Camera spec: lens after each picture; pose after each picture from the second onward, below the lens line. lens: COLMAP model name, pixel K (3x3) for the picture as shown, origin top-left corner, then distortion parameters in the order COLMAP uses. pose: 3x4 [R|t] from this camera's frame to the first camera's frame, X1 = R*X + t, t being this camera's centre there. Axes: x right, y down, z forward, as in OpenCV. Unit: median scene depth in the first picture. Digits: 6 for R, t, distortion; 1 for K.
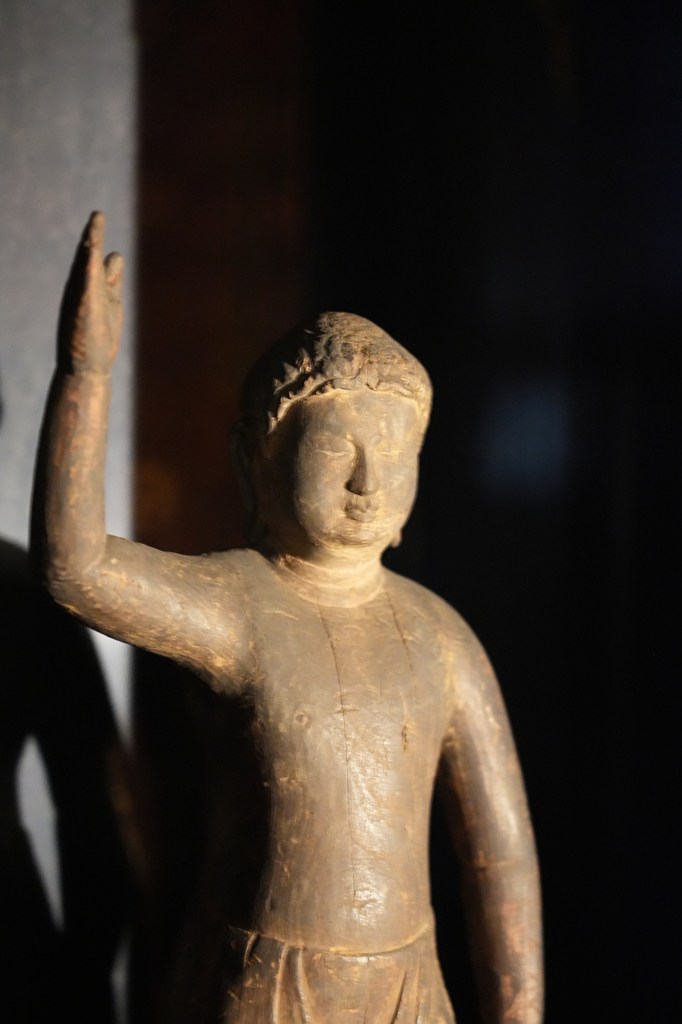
lens RADIAL K [[3160.9, 0, 340.6], [0, 3160.9, 509.5], [0, 0, 1]] dist [0.103585, 0.000000]
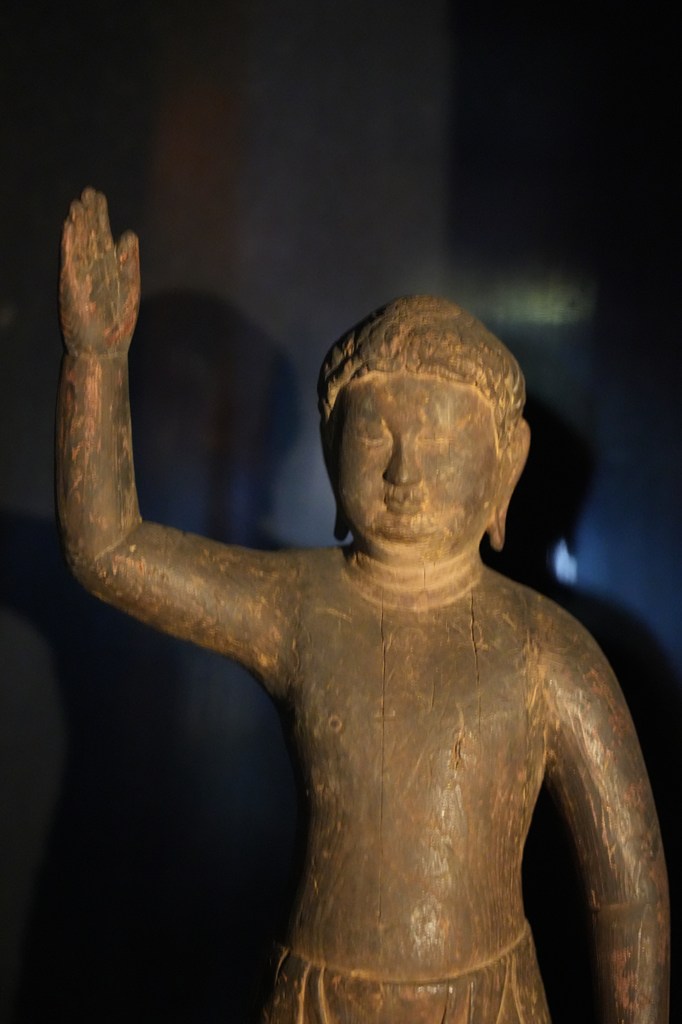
lens RADIAL K [[3160.9, 0, 340.4], [0, 3160.9, 514.4], [0, 0, 1]] dist [0.103585, 0.000000]
pose [[0.854285, 0.006294, -0.519767, 0.476162], [-0.034514, 0.998407, -0.044637, 0.045912], [0.518658, 0.056072, 0.853141, 0.196390]]
